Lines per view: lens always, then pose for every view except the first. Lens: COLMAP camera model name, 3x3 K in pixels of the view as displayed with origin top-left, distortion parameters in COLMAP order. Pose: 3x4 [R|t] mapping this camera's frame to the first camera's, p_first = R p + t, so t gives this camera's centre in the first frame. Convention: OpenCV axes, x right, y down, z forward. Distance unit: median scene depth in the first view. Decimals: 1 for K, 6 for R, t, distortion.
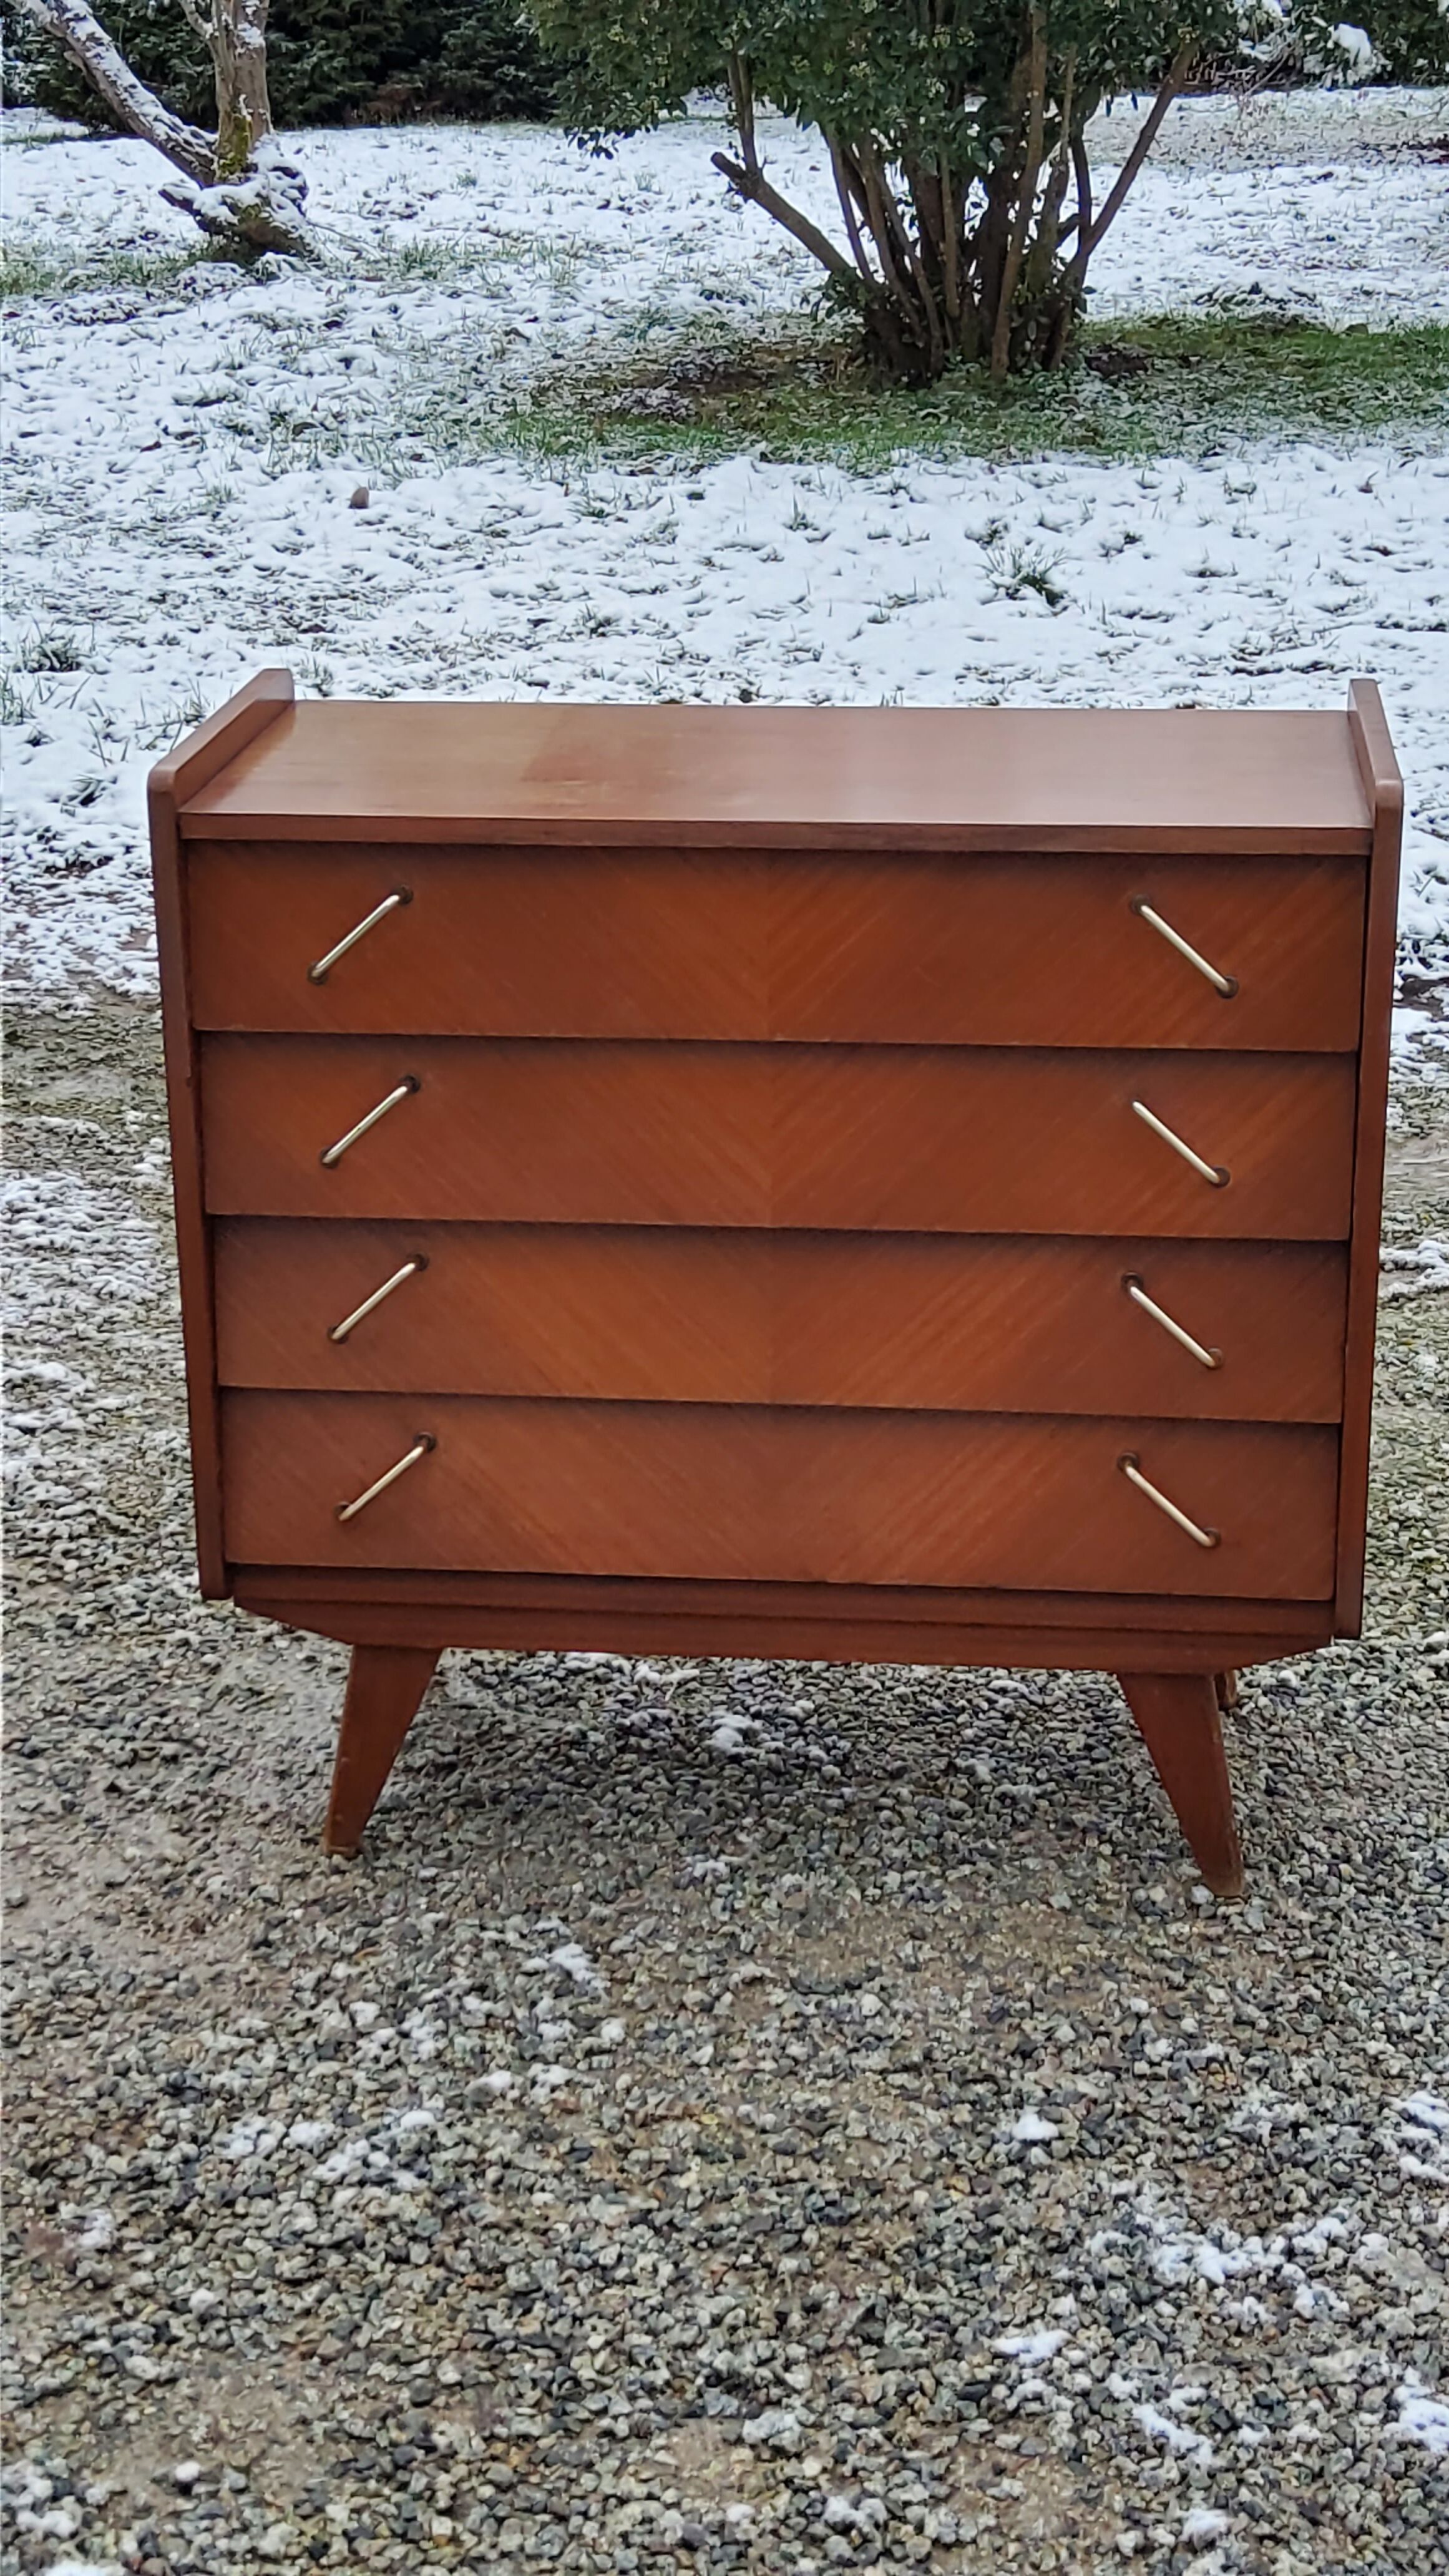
lens RADIAL K [[3812.0, 0, 756.2], [0, 3812.0, 1266.8], [0, 0, 1]] dist [0.099890, 0.000000]
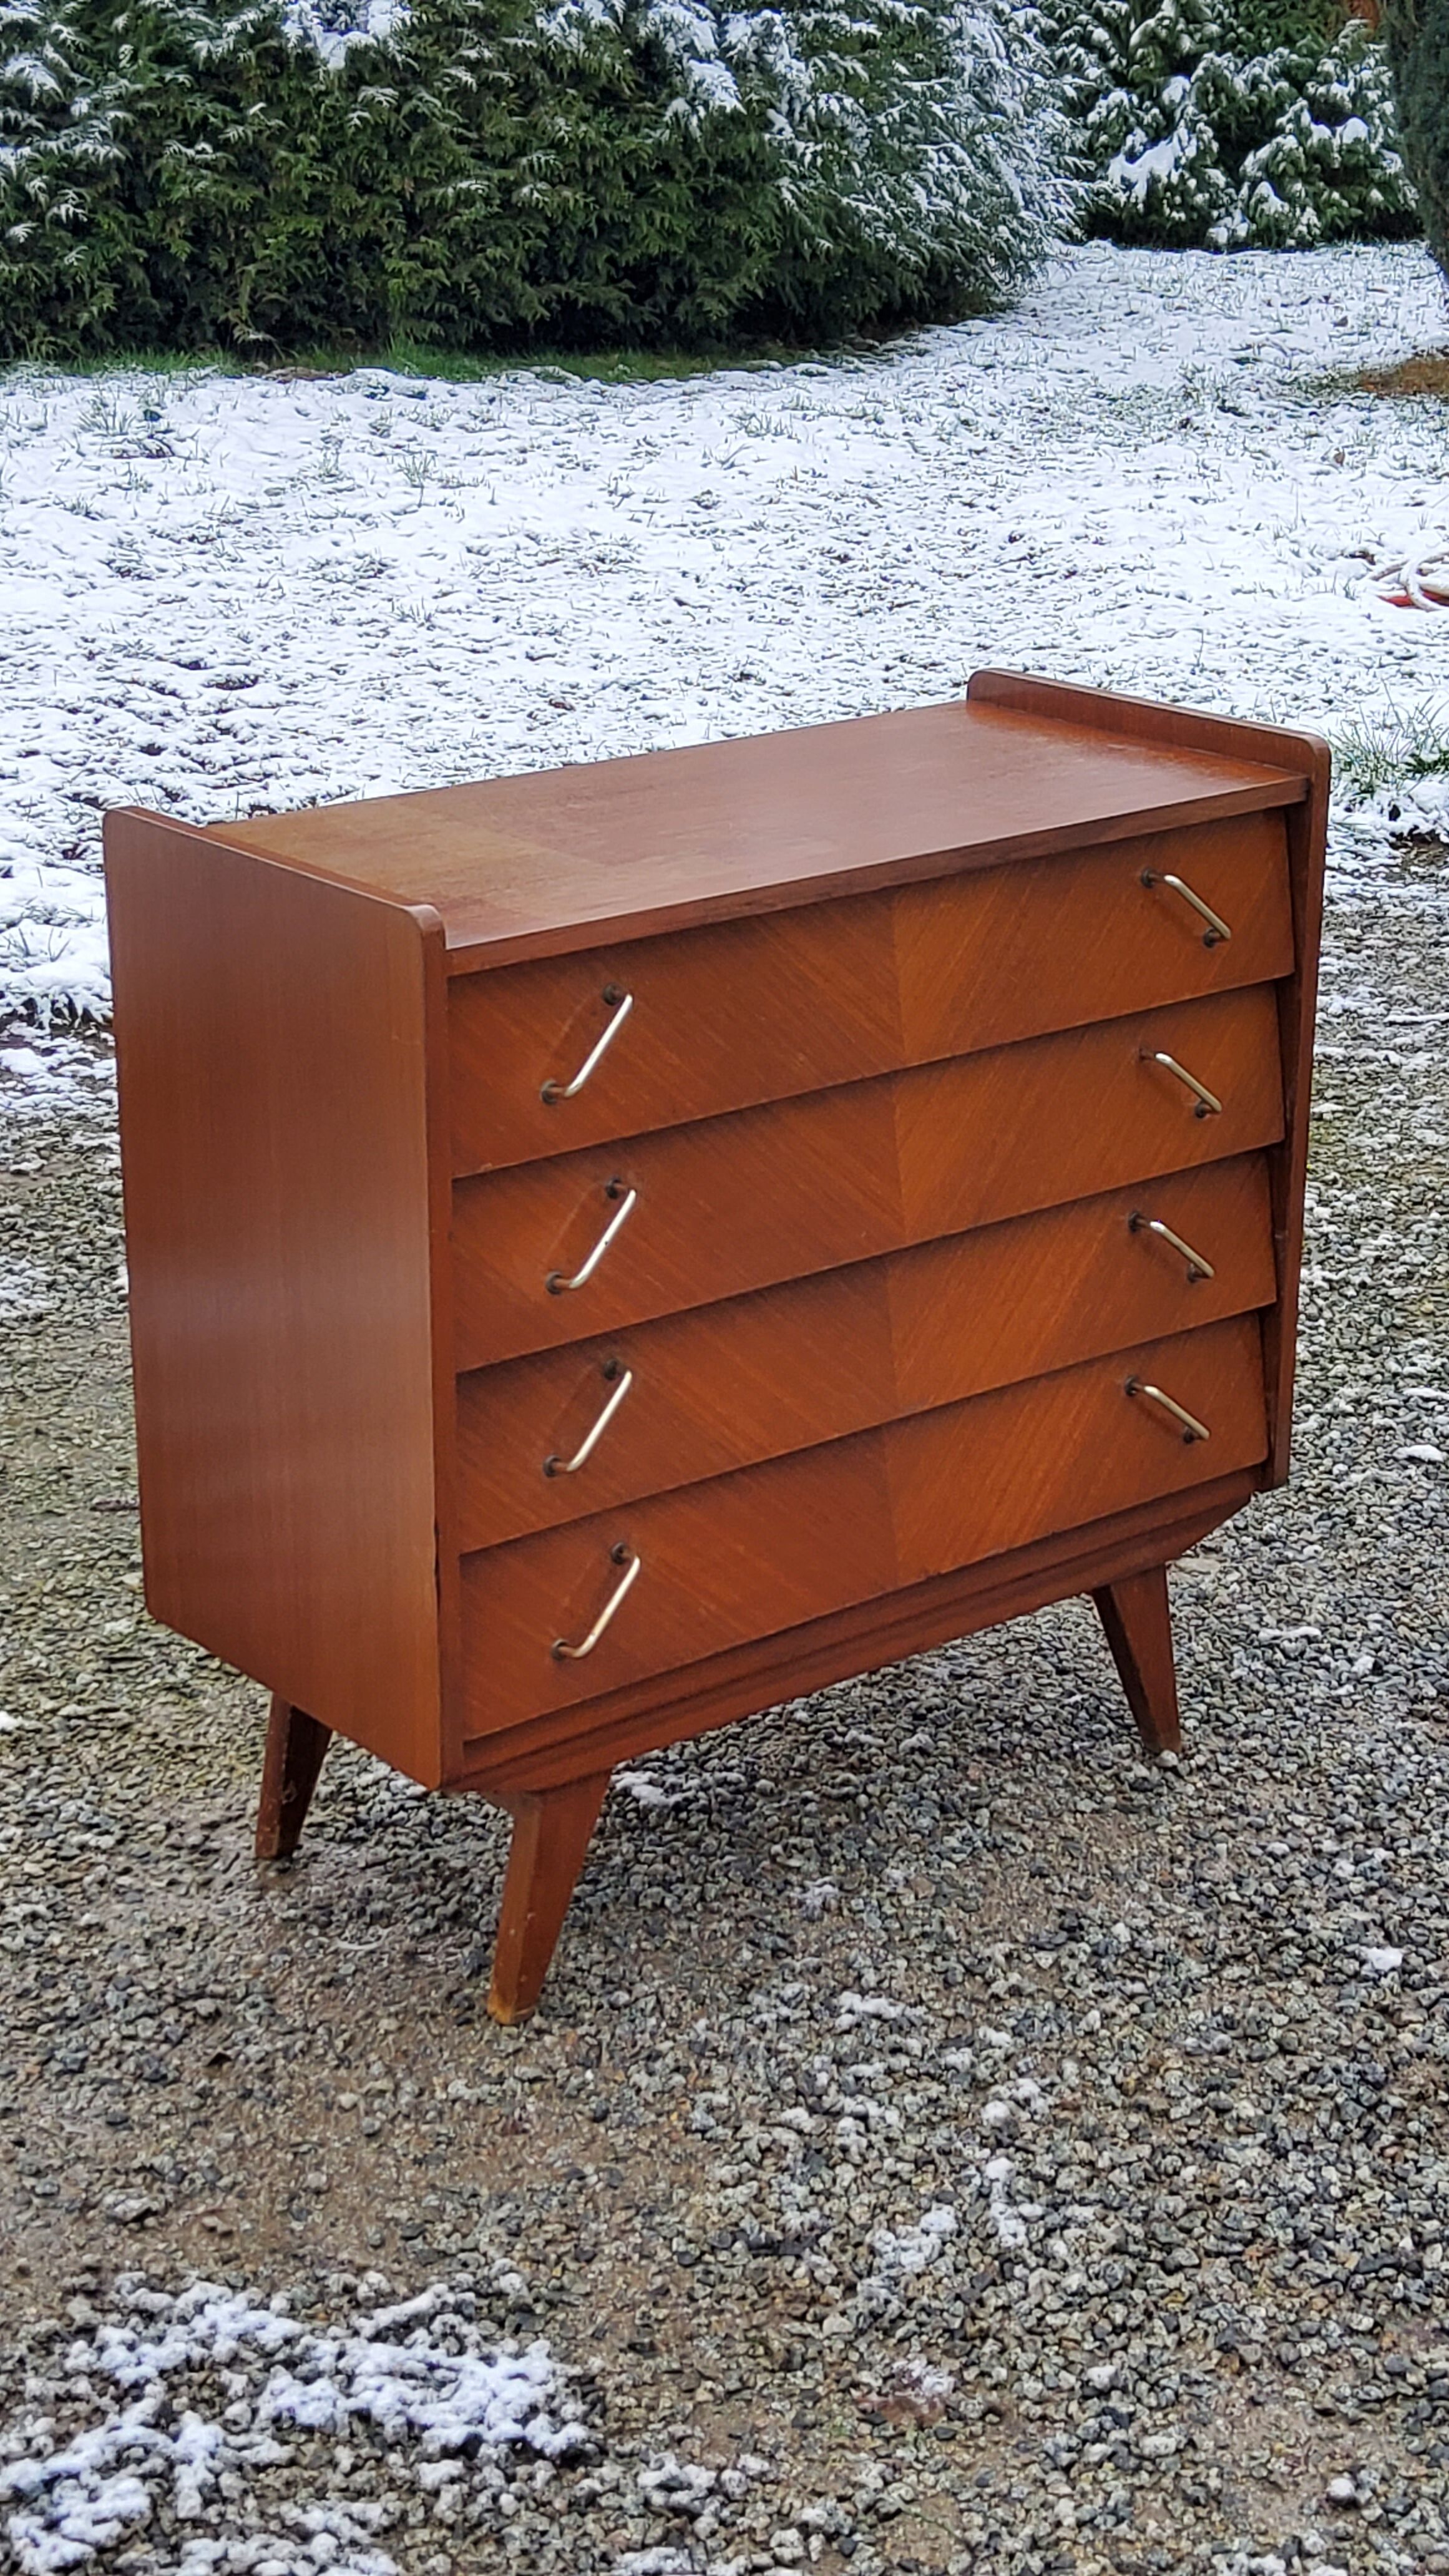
lens RADIAL K [[3812.0, 0, 734.5], [0, 3812.0, 1278.1], [0, 0, 1]] dist [0.099890, 0.000000]
pose [[0.703576, -0.231307, 0.671921, -0.692074], [0.231388, 0.968583, 0.091143, -0.102130], [-0.671893, 0.091349, 0.734993, 0.258834]]
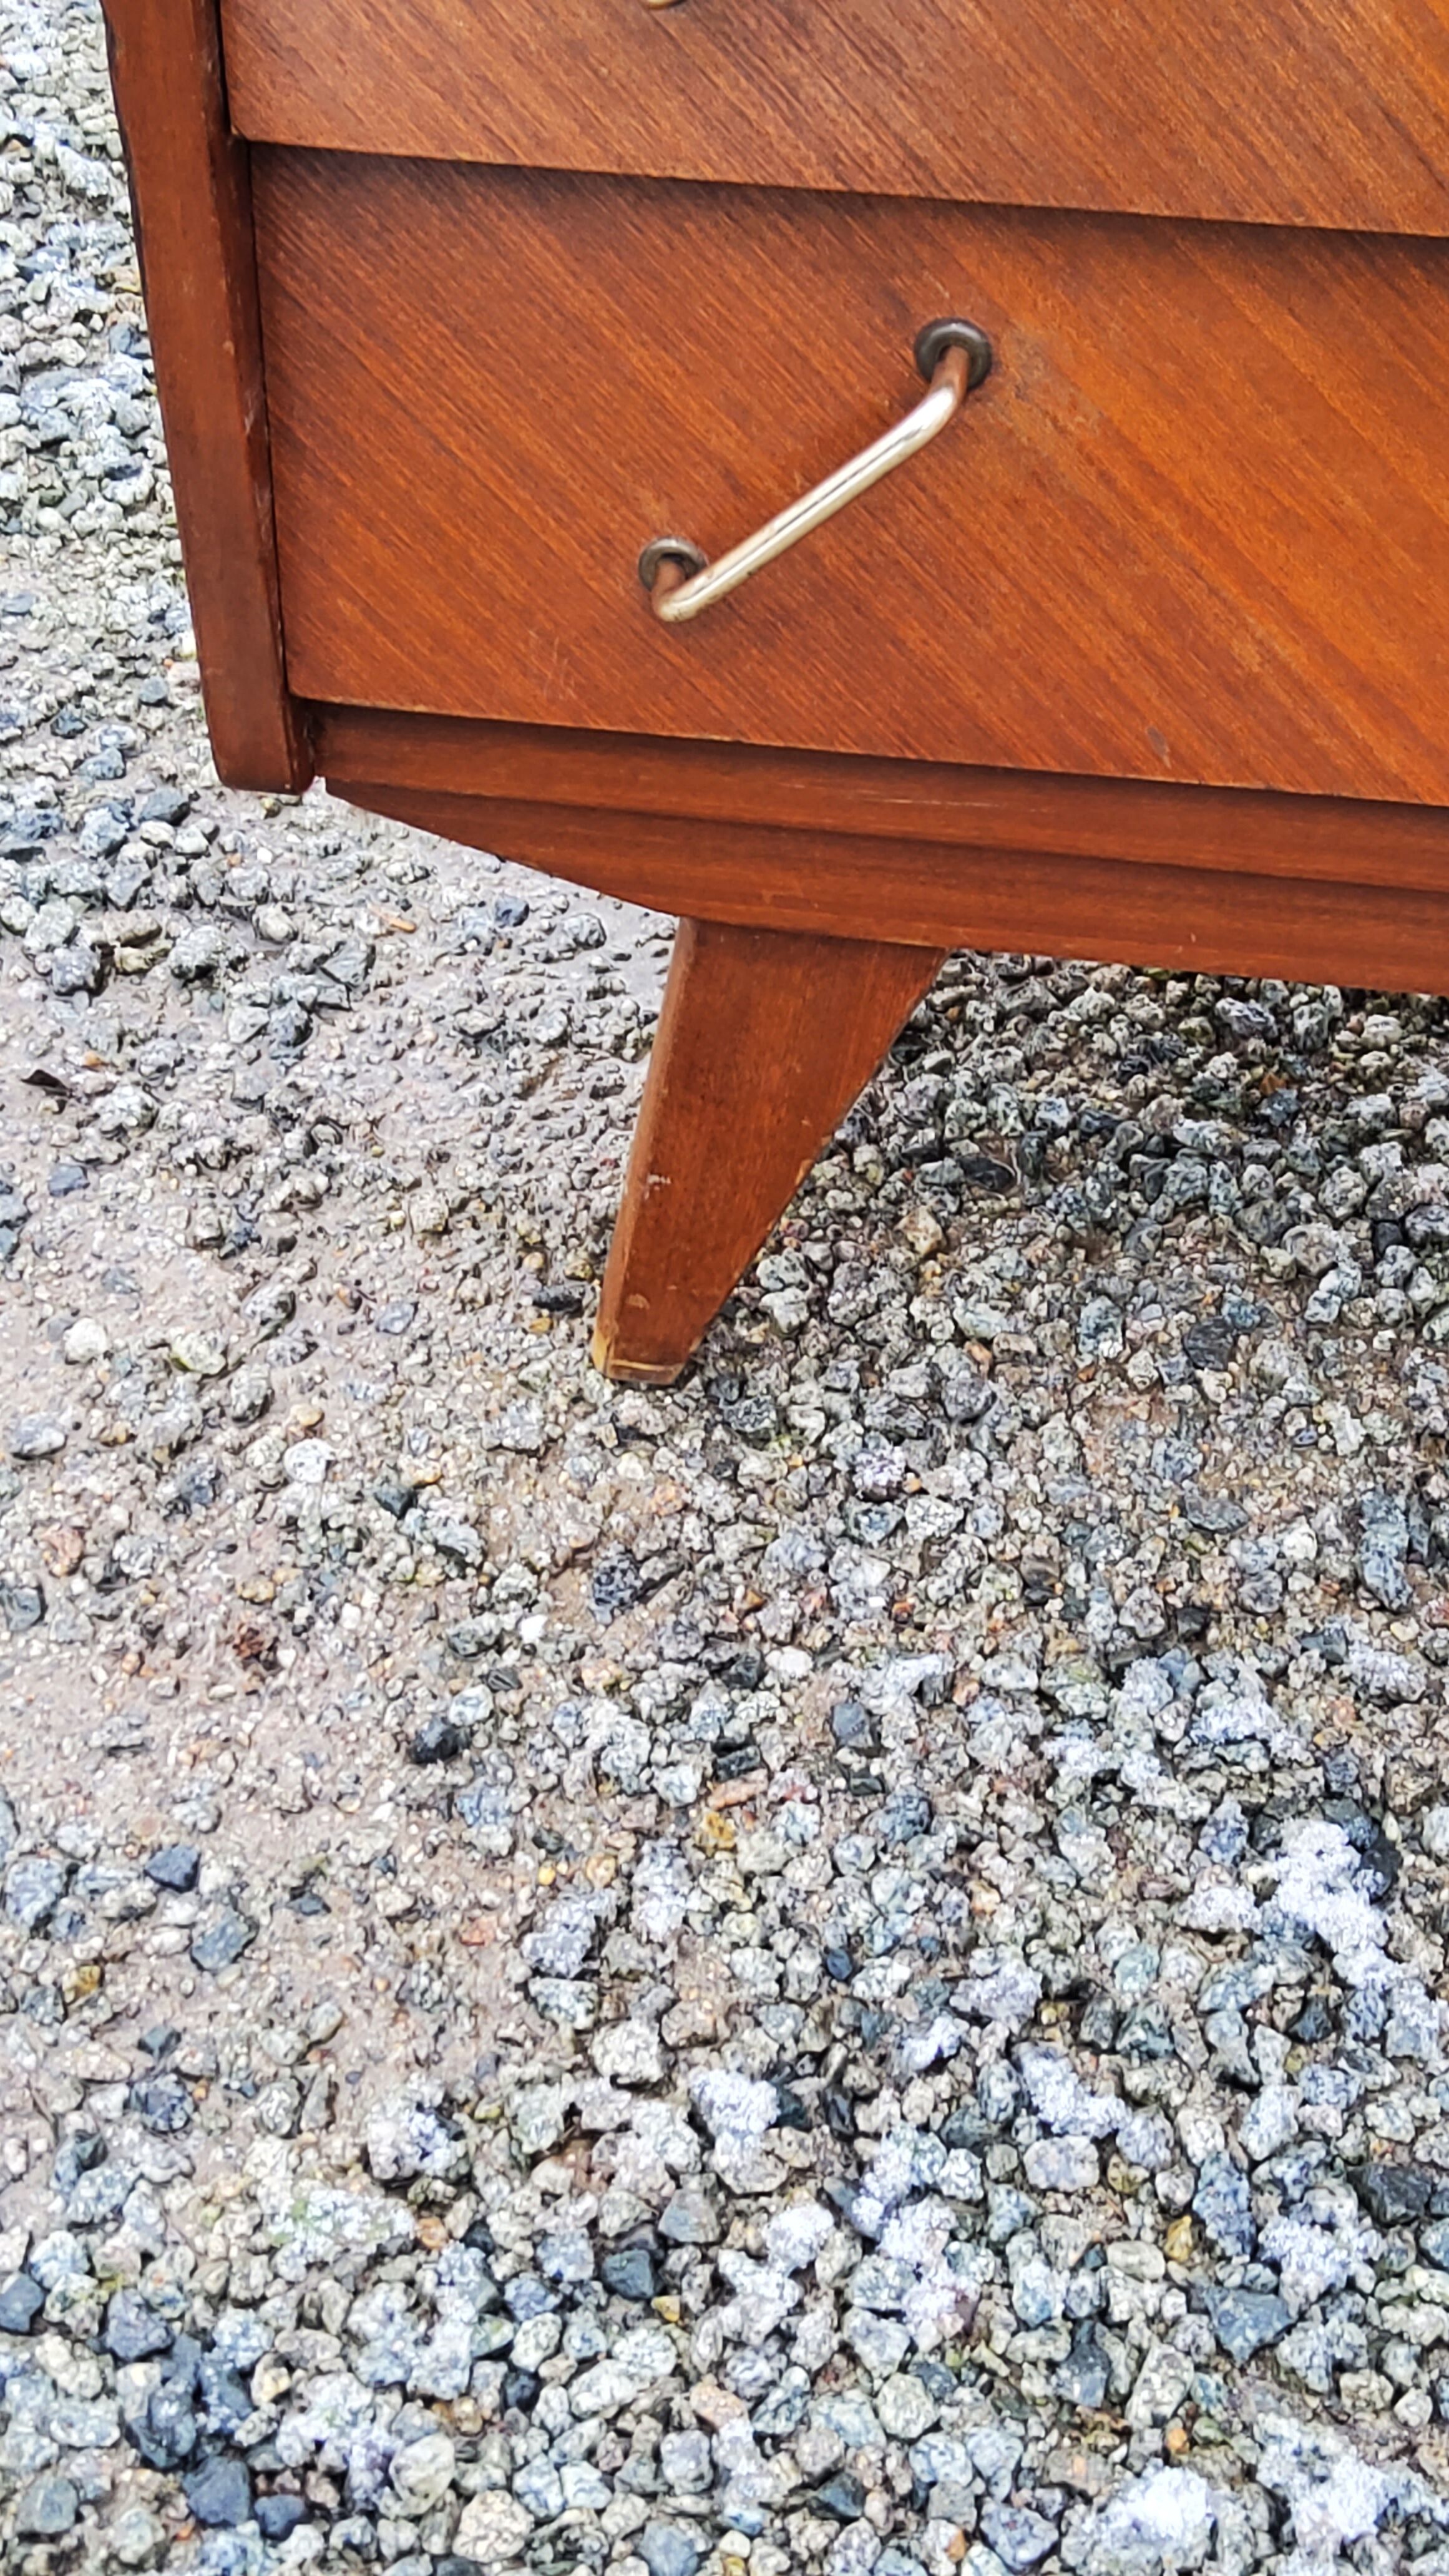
lens RADIAL K [[3812.0, 0, 760.3], [0, 3812.0, 1279.8], [0, 0, 1]] dist [0.099890, 0.000000]
pose [[0.998352, 0.041653, -0.039484, -0.086085], [-0.019533, 0.893481, 0.448677, -0.021496], [0.053967, -0.447166, 0.892822, 0.700000]]
